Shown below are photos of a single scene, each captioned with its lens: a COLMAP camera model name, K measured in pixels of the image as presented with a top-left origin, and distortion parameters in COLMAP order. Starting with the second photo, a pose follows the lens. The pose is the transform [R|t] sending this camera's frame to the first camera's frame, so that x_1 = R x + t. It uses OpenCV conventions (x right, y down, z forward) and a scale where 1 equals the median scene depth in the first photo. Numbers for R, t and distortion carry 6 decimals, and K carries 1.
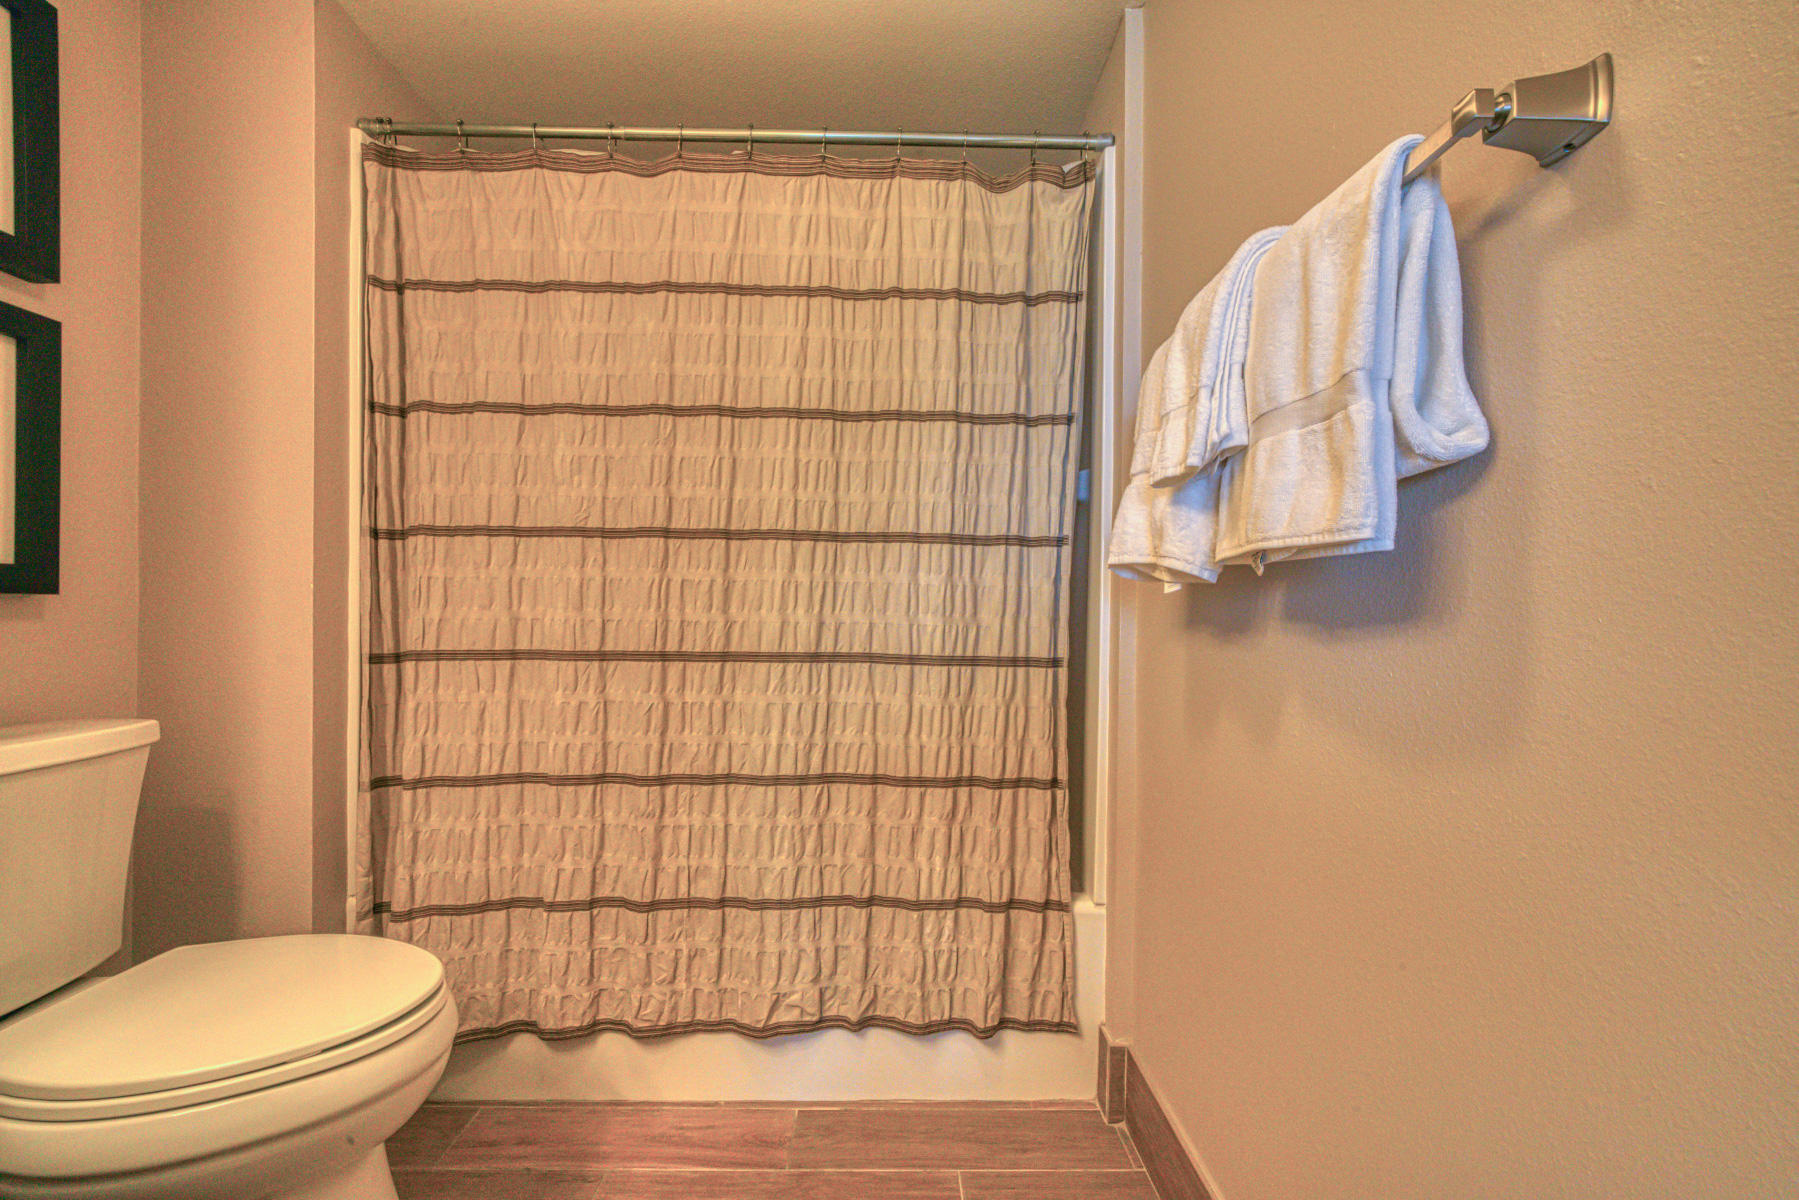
lens RADIAL K [[733.7, 0, 904.9], [0, 733.7, 596.9], [0, 0, 1]] dist [-0.006035, 0.000394]
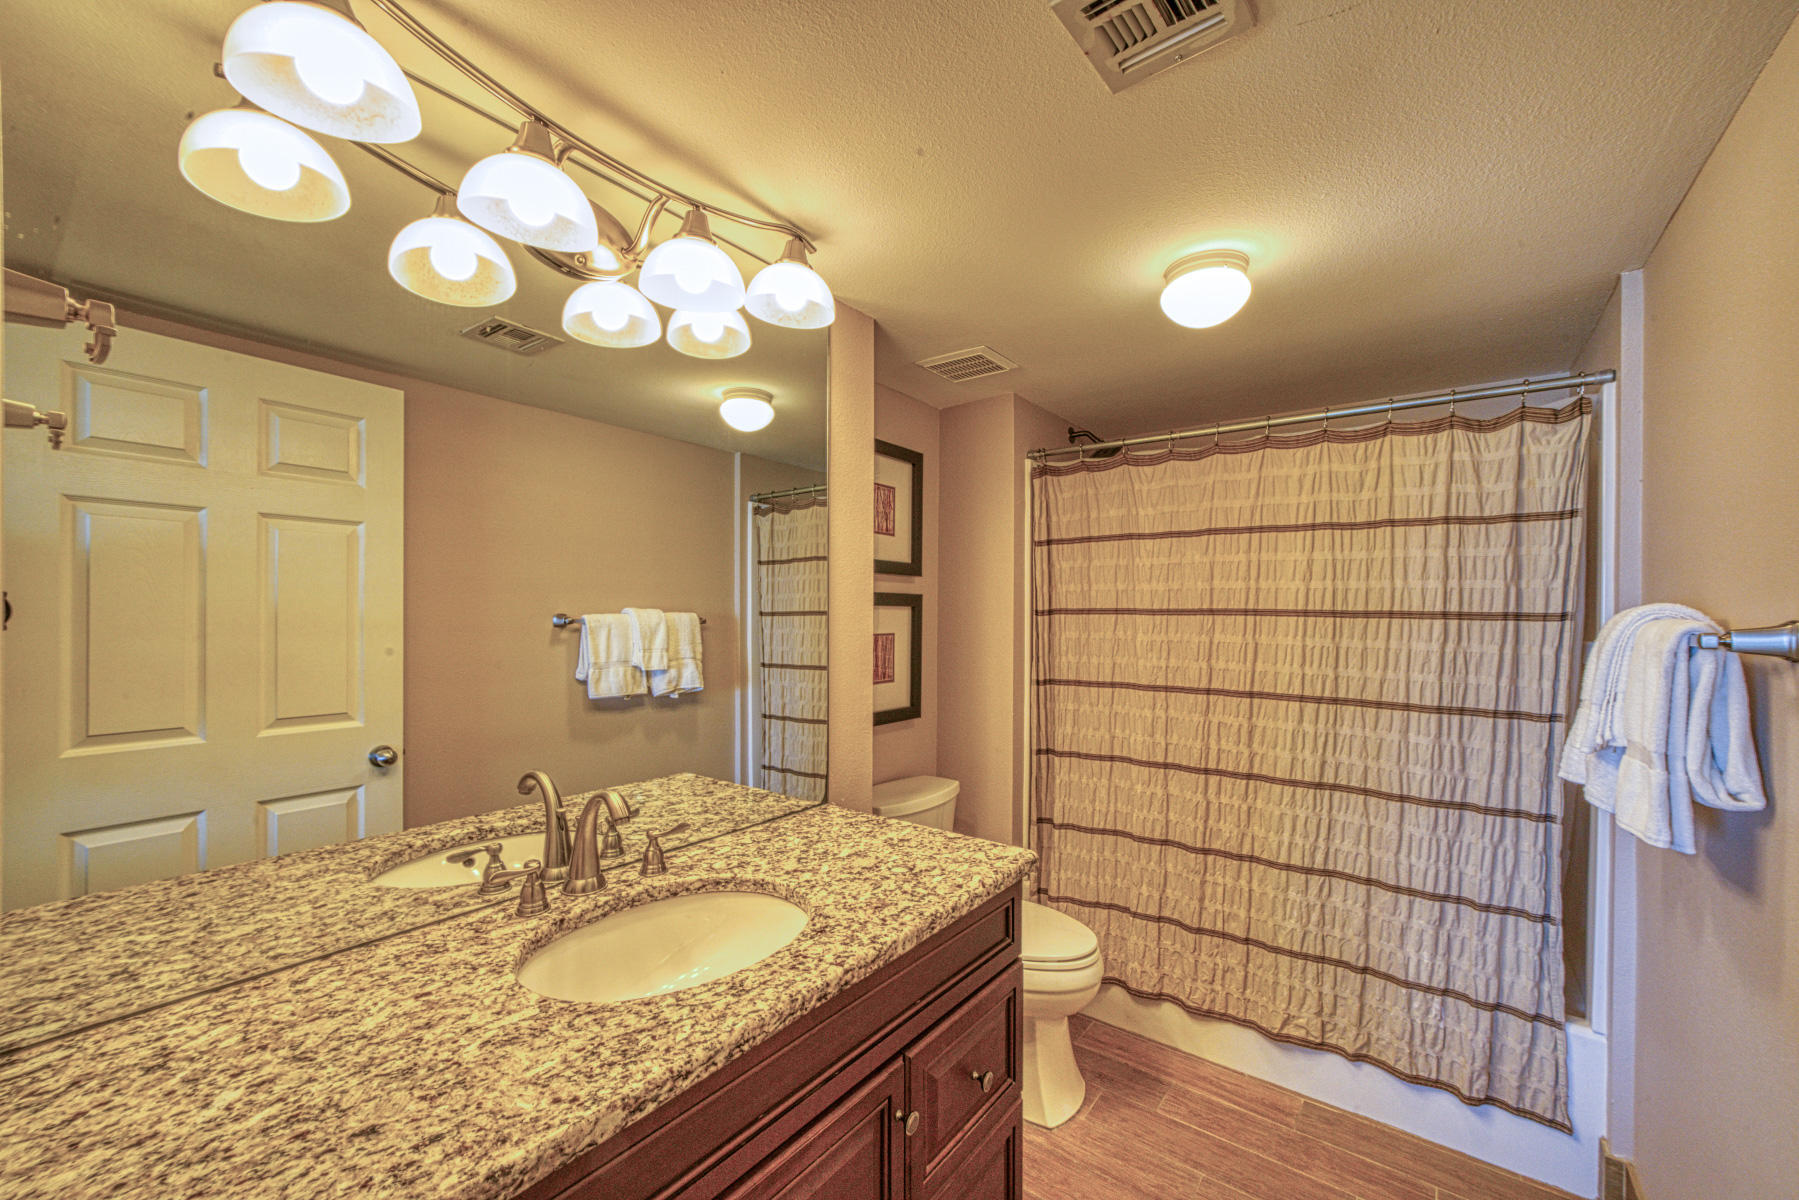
lens RADIAL K [[733.7, 0, 893.0], [0, 733.7, 611.2], [0, 0, 1]] dist [-0.006035, 0.000394]
pose [[0.782541, 0.001802, -0.622597, 0.112630], [0.006281, 0.999922, 0.010789, -0.274265], [0.622568, -0.012353, 0.782468, -0.605534]]
